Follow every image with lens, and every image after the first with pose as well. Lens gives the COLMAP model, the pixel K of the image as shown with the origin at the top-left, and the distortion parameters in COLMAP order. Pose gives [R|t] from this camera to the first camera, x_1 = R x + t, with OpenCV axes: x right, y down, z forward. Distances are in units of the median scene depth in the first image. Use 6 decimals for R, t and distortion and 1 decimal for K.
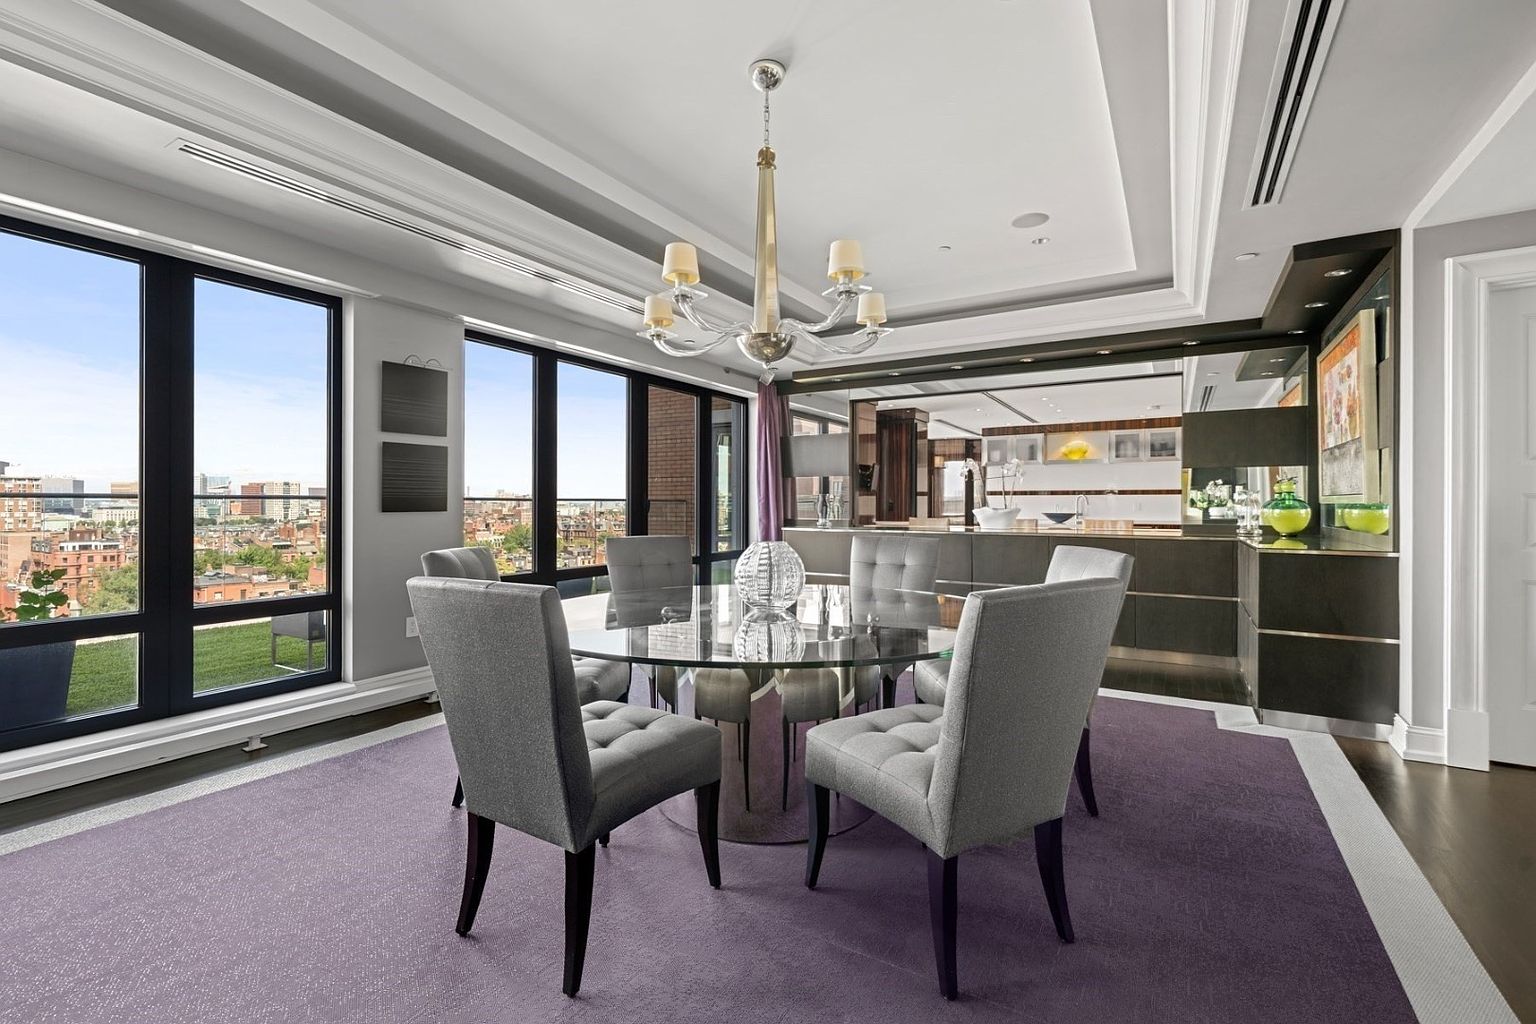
lens RADIAL K [[647.3, 0, 768.0], [0, 647.3, 512.0], [0, 0, 1]] dist [0.001621, 0.000258]
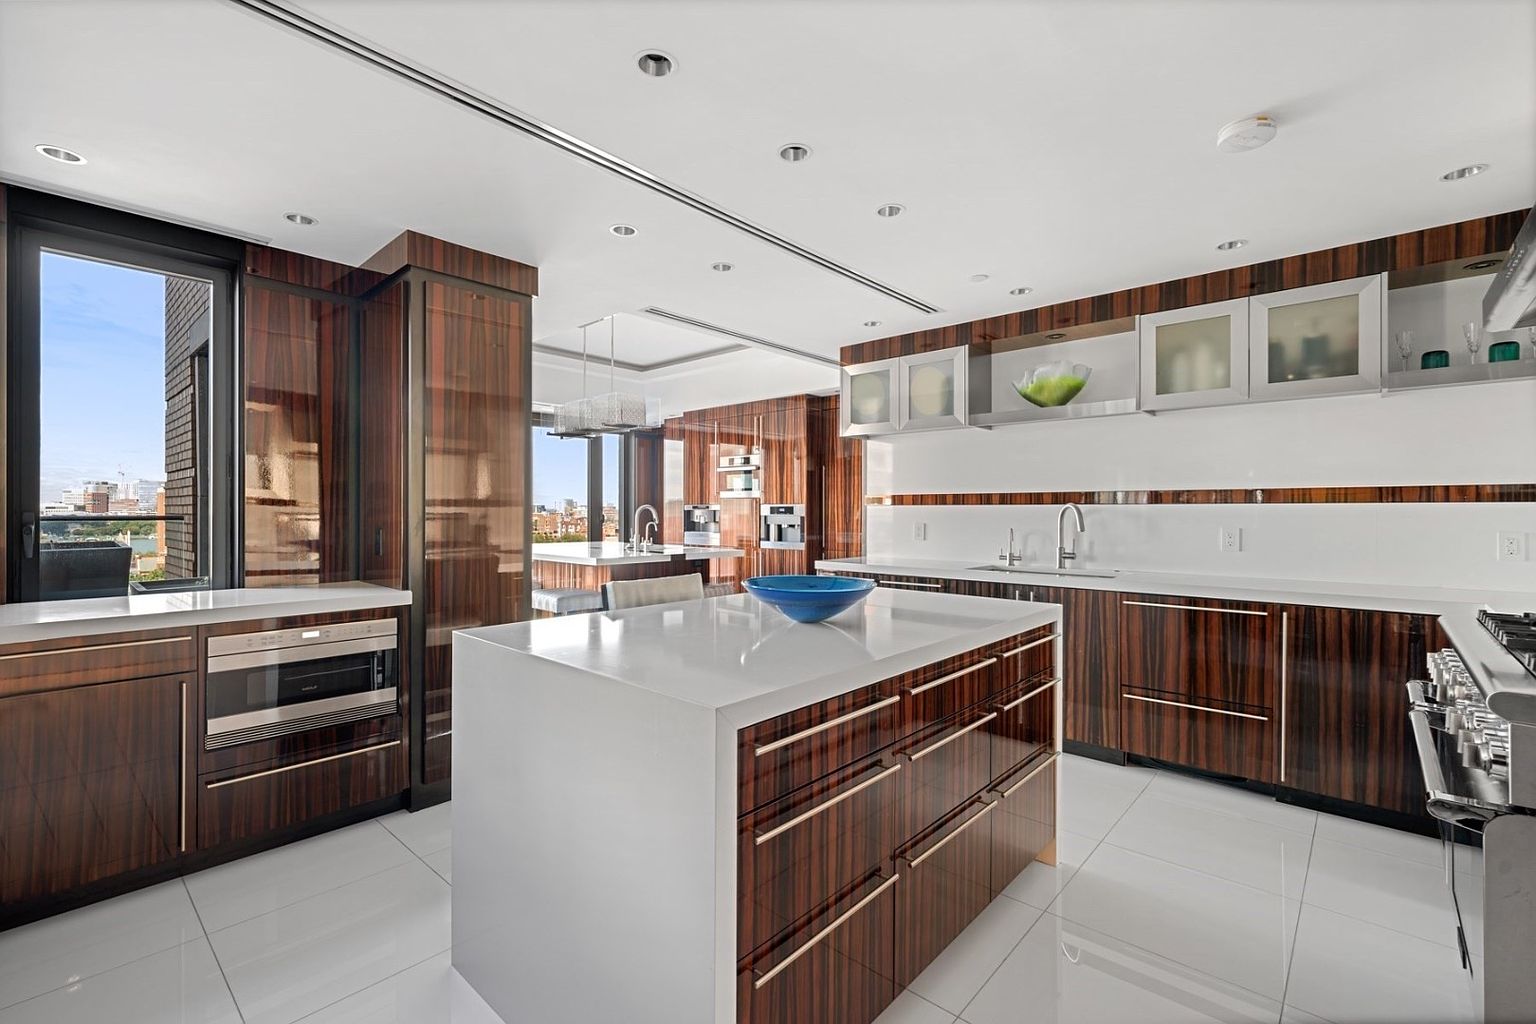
lens RADIAL K [[647.3, 0, 768.0], [0, 647.3, 512.0], [0, 0, 1]] dist [0.001621, 0.000258]
pose [[0.983985, 0.002592, -0.178232, 0.399918], [-0.003808, 0.999972, -0.006479, -0.019933], [0.178210, 0.007054, 0.983967, 0.634413]]
